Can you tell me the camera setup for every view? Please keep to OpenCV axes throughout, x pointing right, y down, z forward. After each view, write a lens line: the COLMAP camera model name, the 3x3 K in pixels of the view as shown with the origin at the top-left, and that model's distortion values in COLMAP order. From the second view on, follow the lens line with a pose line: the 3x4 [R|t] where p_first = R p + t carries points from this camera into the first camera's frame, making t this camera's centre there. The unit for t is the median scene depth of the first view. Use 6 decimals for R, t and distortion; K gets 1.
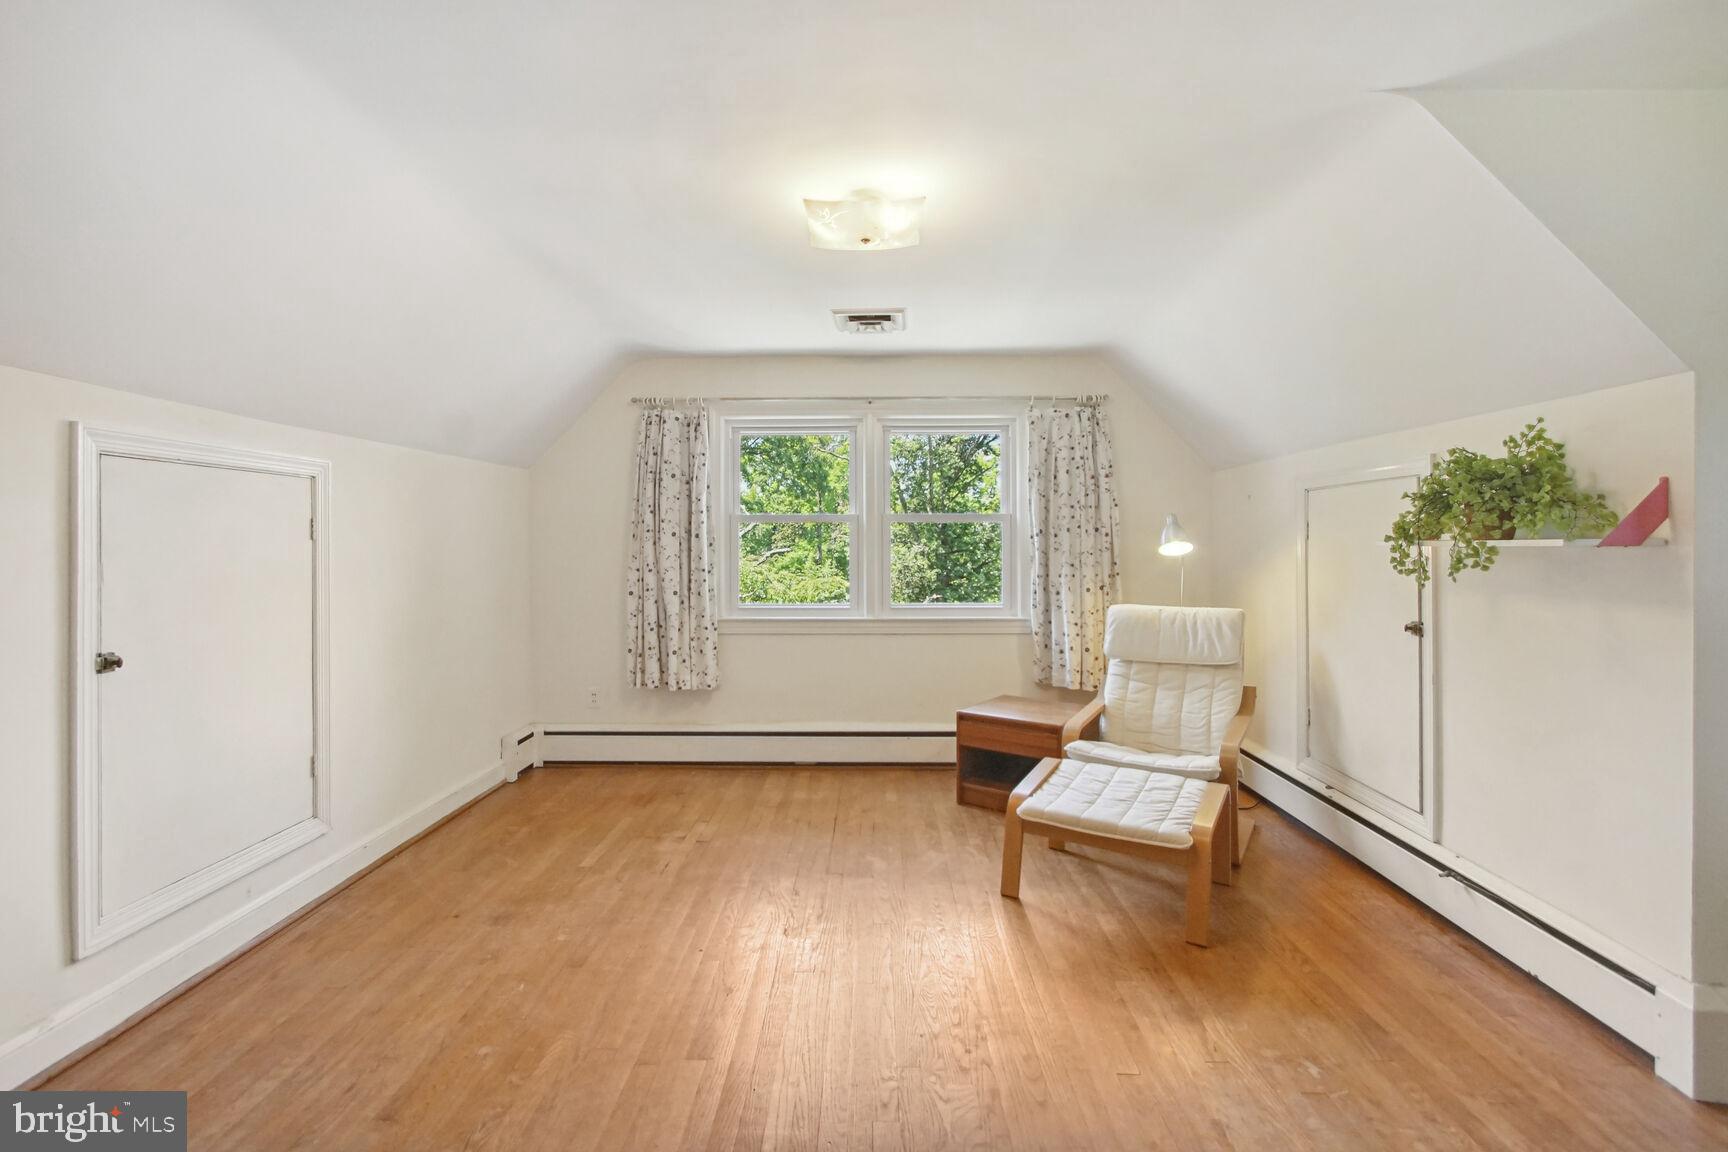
lens RADIAL K [[768.5, 0, 860.6], [0, 768.5, 548.9], [0, 0, 1]] dist [-0.015093, 0.000160]
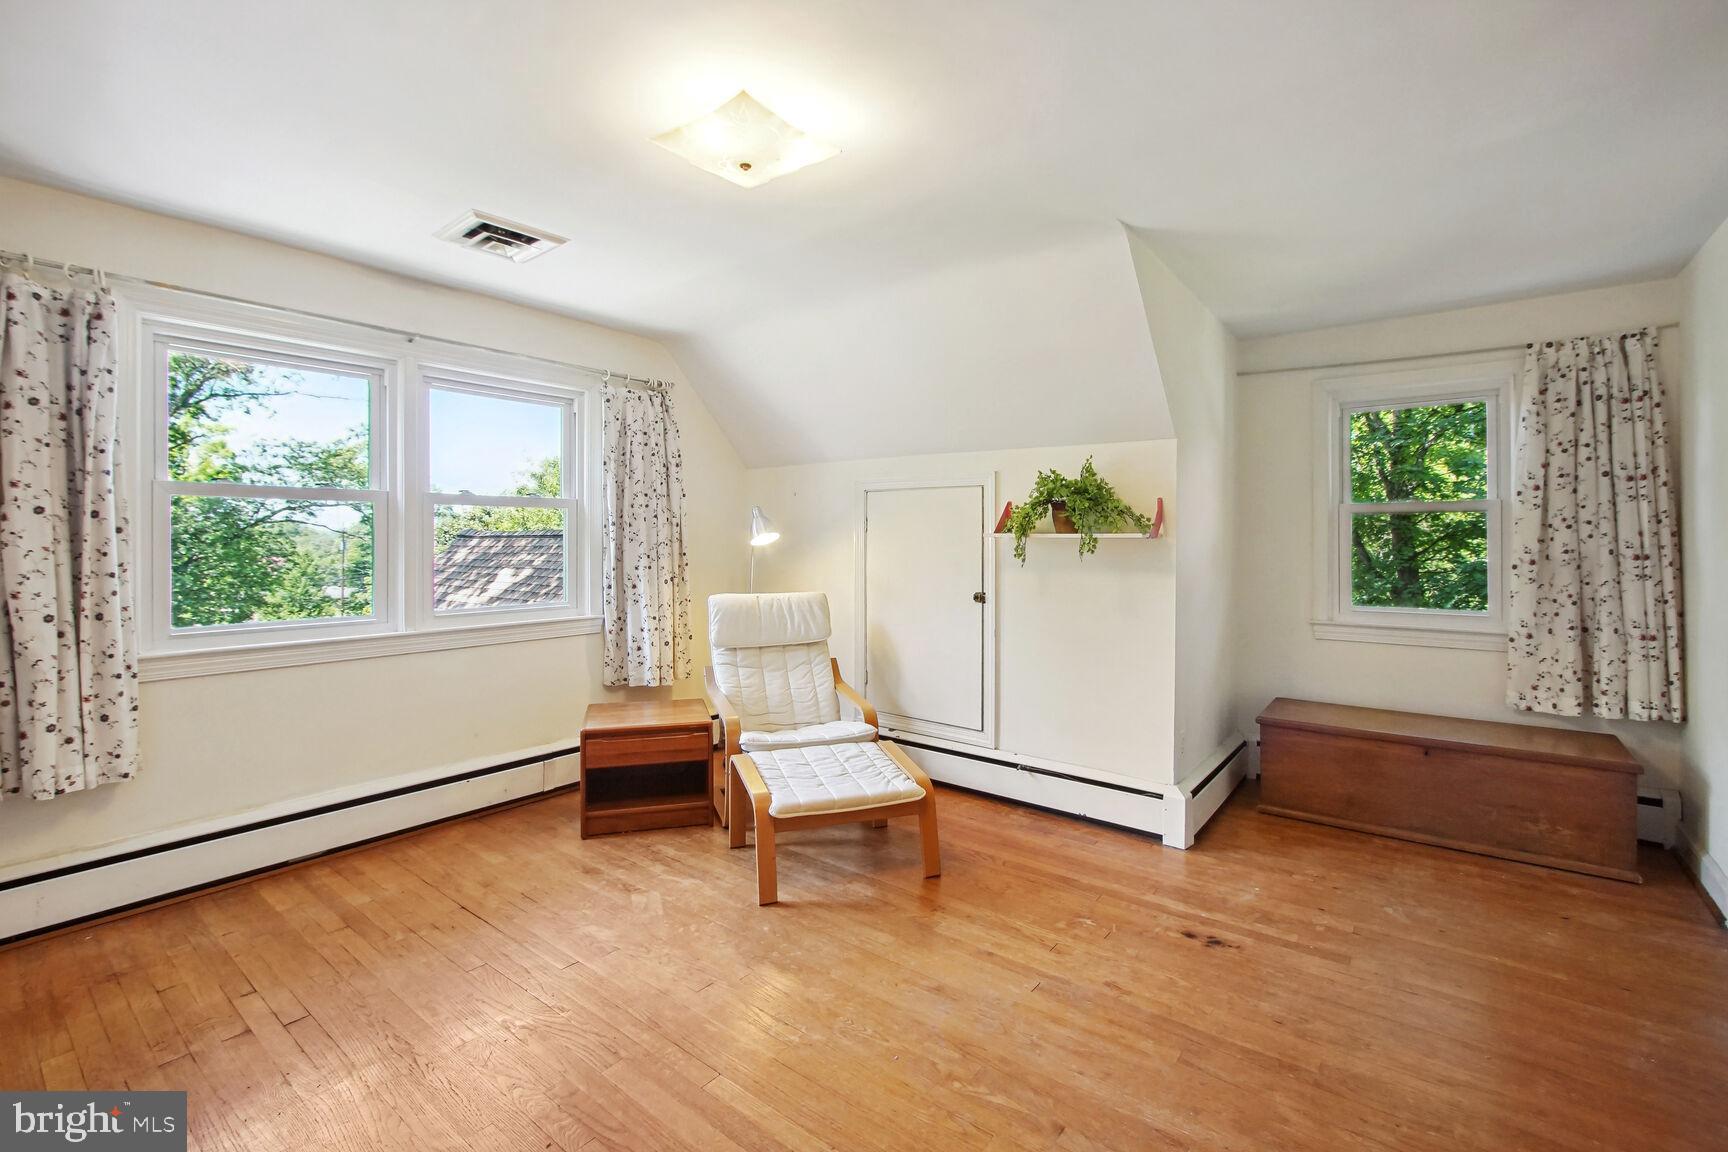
lens RADIAL K [[757.5, 0, 864.9], [0, 757.5, 544.4], [0, 0, 1]] dist [-0.033605, 0.013213]
pose [[0.600336, -0.002360, 0.799745, -0.347572], [-0.000703, 0.999994, 0.003479, 0.003061], [-0.799748, -0.002651, 0.600330, 0.250112]]
